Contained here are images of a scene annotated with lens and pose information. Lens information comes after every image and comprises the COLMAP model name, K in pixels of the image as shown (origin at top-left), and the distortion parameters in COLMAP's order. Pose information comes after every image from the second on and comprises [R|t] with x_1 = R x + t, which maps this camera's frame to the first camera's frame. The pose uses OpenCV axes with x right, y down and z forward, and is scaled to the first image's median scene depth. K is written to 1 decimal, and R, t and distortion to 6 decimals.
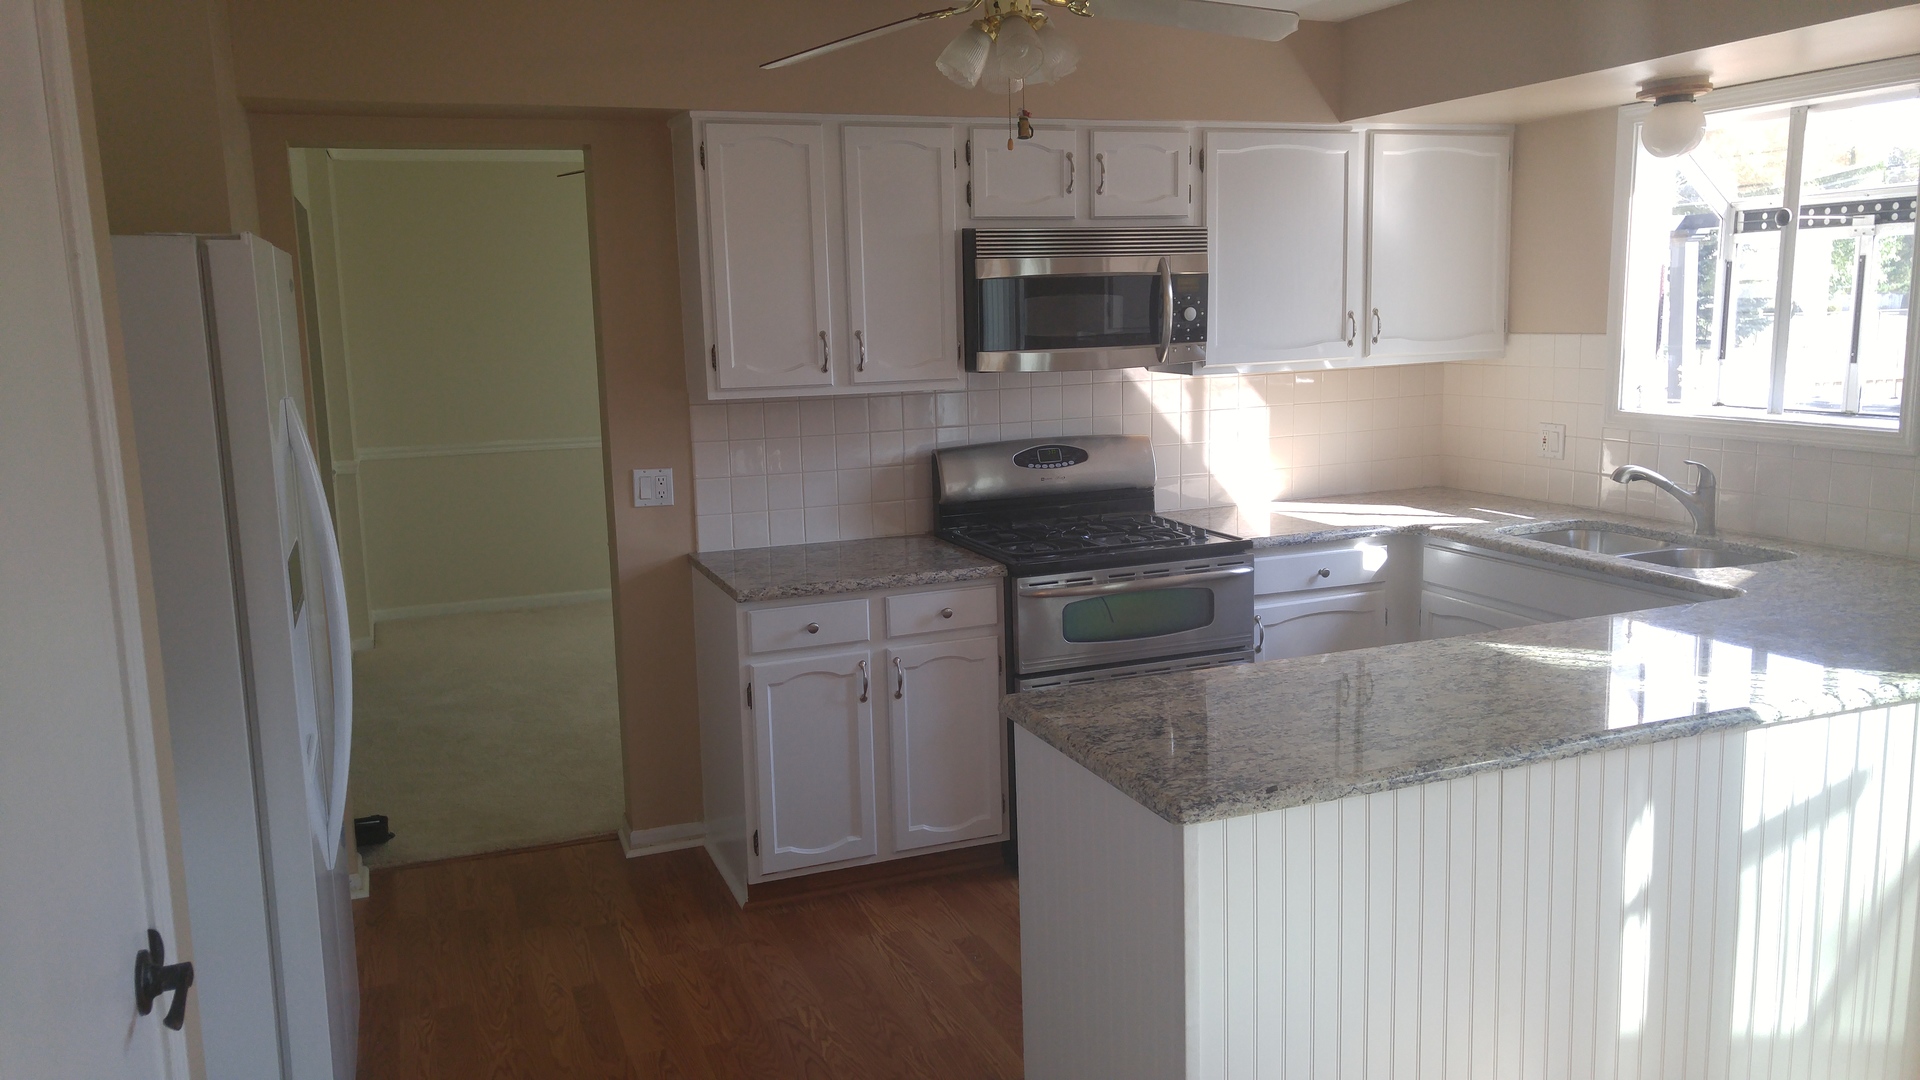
lens RADIAL K [[1377.8, 0, 960.0], [0, 1377.8, 540.0], [0, 0, 1]] dist [0.155033, -0.178003]
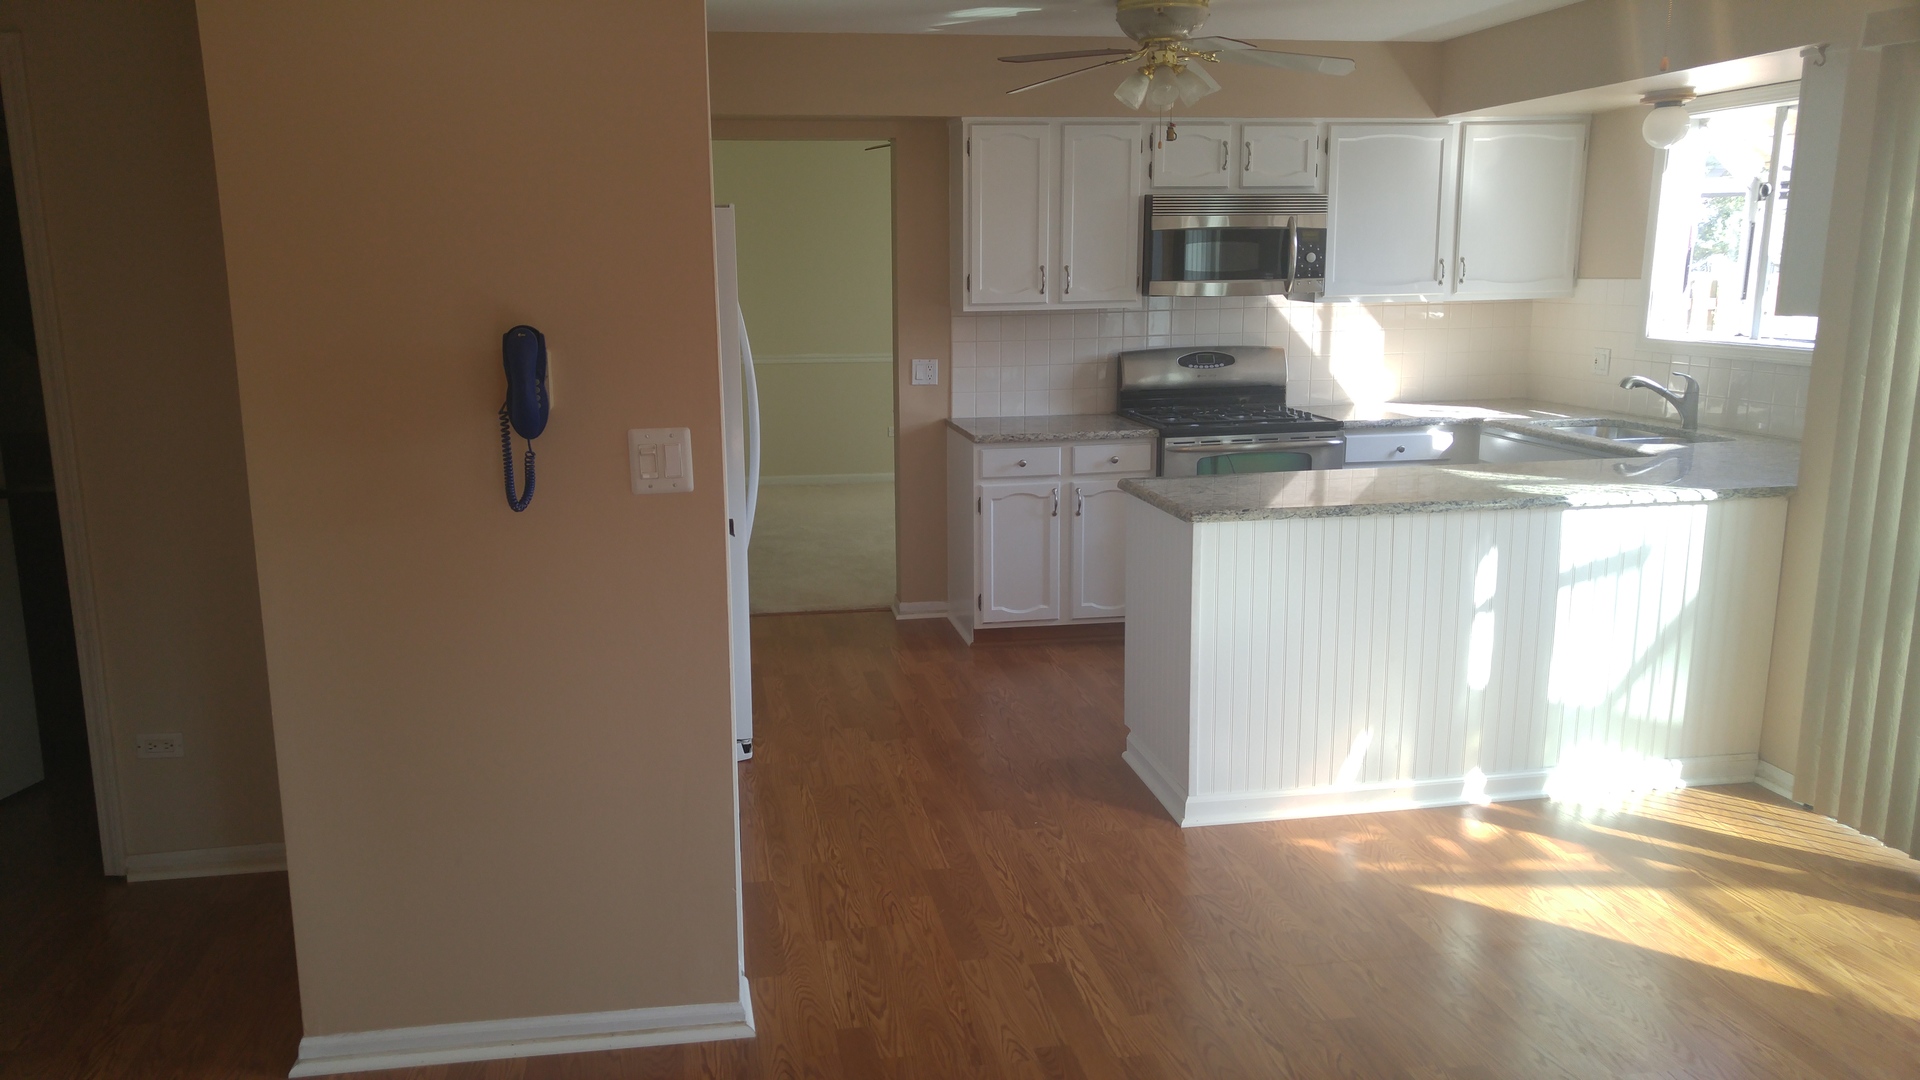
lens RADIAL K [[1394.1, 0, 916.9], [0, 1394.1, 548.4], [0, 0, 1]] dist [-0.040760, 0.119070]
pose [[0.974707, 0.054962, -0.216623, 0.100753], [-0.046184, 0.997902, 0.045383, 0.081605], [0.218663, -0.034231, 0.975200, -0.444429]]
